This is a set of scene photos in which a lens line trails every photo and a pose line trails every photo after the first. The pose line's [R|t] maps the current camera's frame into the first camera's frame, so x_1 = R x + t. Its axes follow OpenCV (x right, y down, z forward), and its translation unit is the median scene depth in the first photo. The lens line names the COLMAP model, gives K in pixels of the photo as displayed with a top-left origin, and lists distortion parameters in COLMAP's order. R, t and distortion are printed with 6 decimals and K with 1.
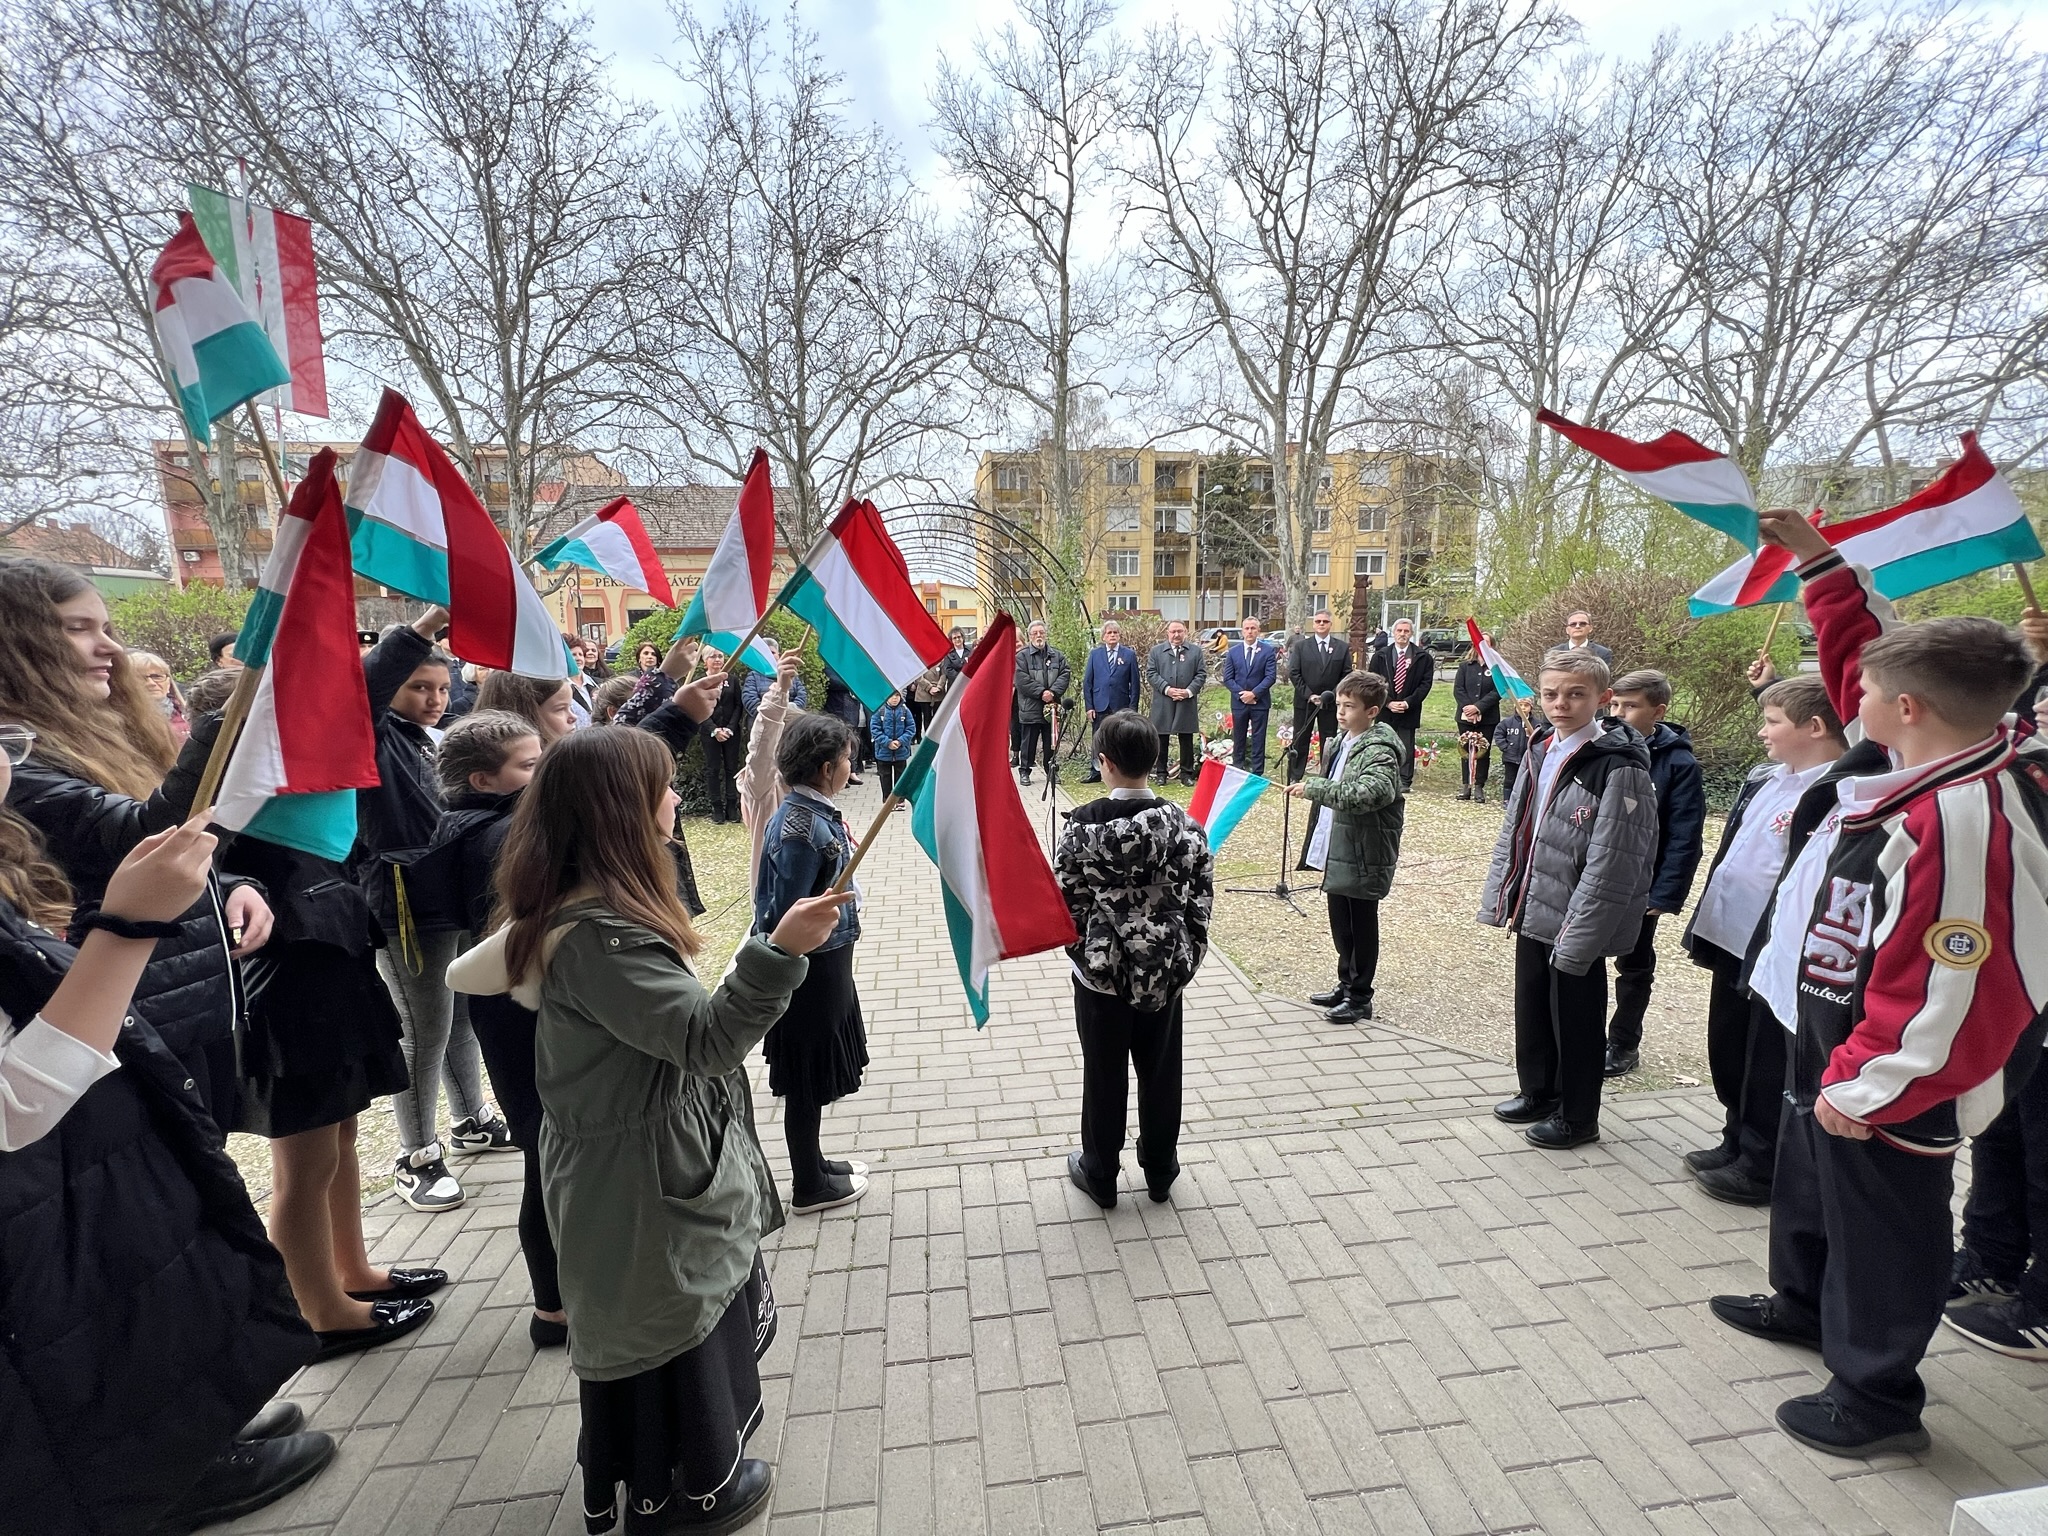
lens RADIAL K [[803.8, 0, 1016.1], [0, 803.8, 752.7], [0, 0, 1]] dist [-0.011352, 0.000198]
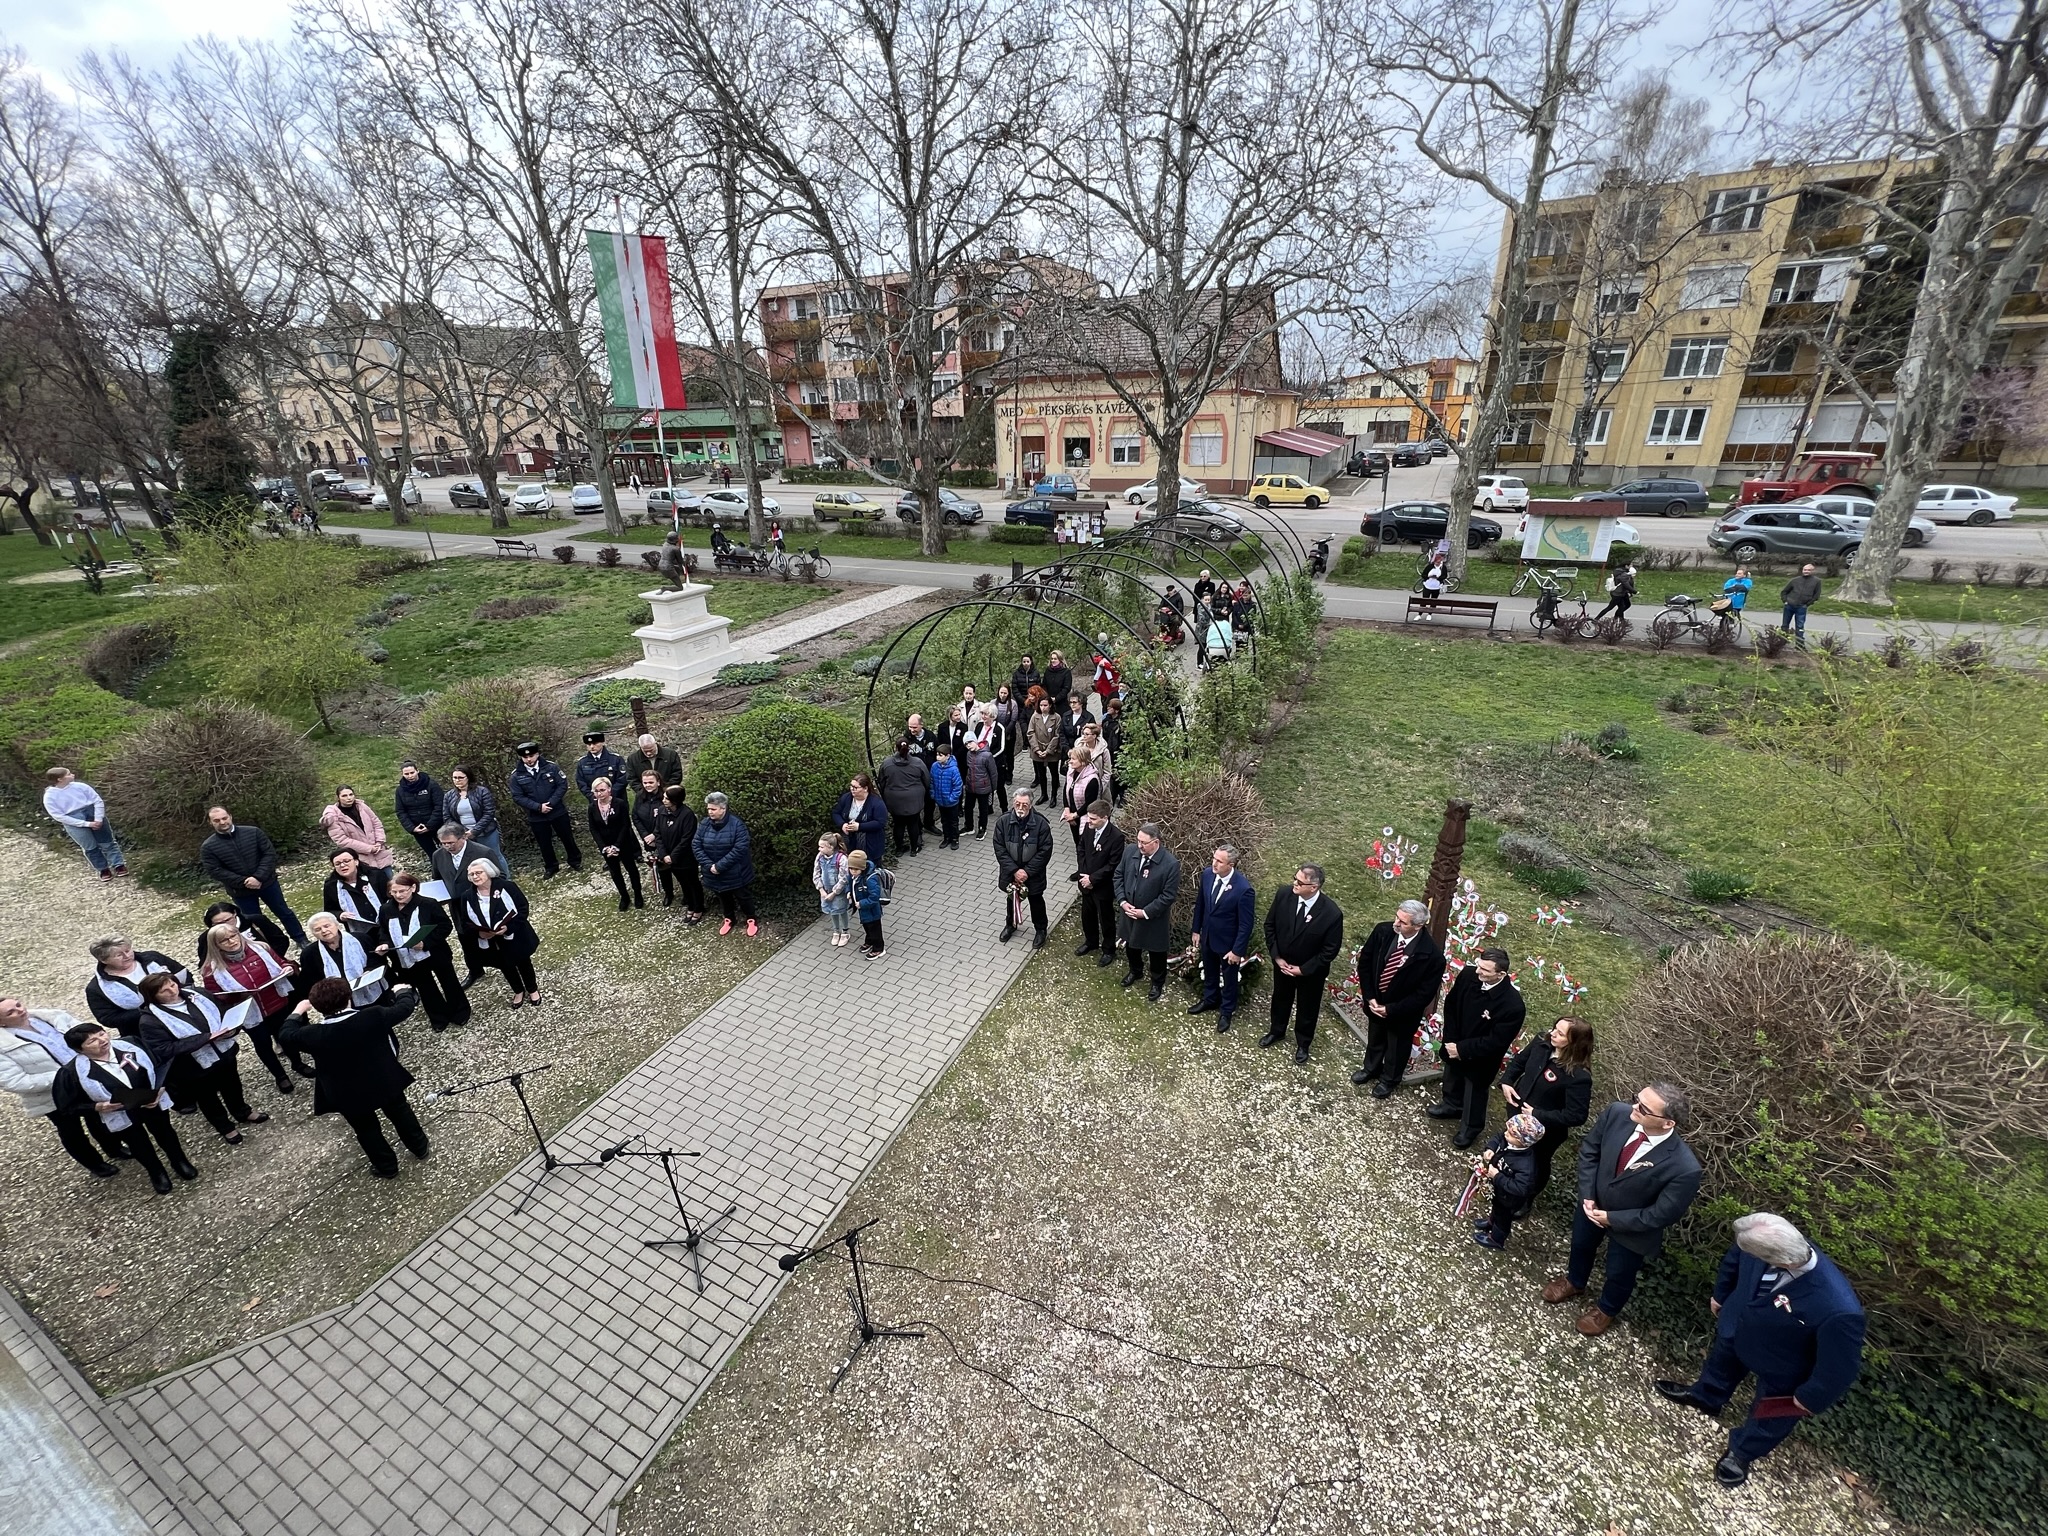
lens RADIAL K [[803.8, 0, 1014.4], [0, 803.8, 773.6], [0, 0, 1]] dist [-0.011352, 0.000198]
pose [[0.831456, 0.216957, -0.511479, 0.073265], [-0.060261, 0.950389, 0.305173, -0.067974], [0.552313, -0.222915, 0.803280, 0.030621]]
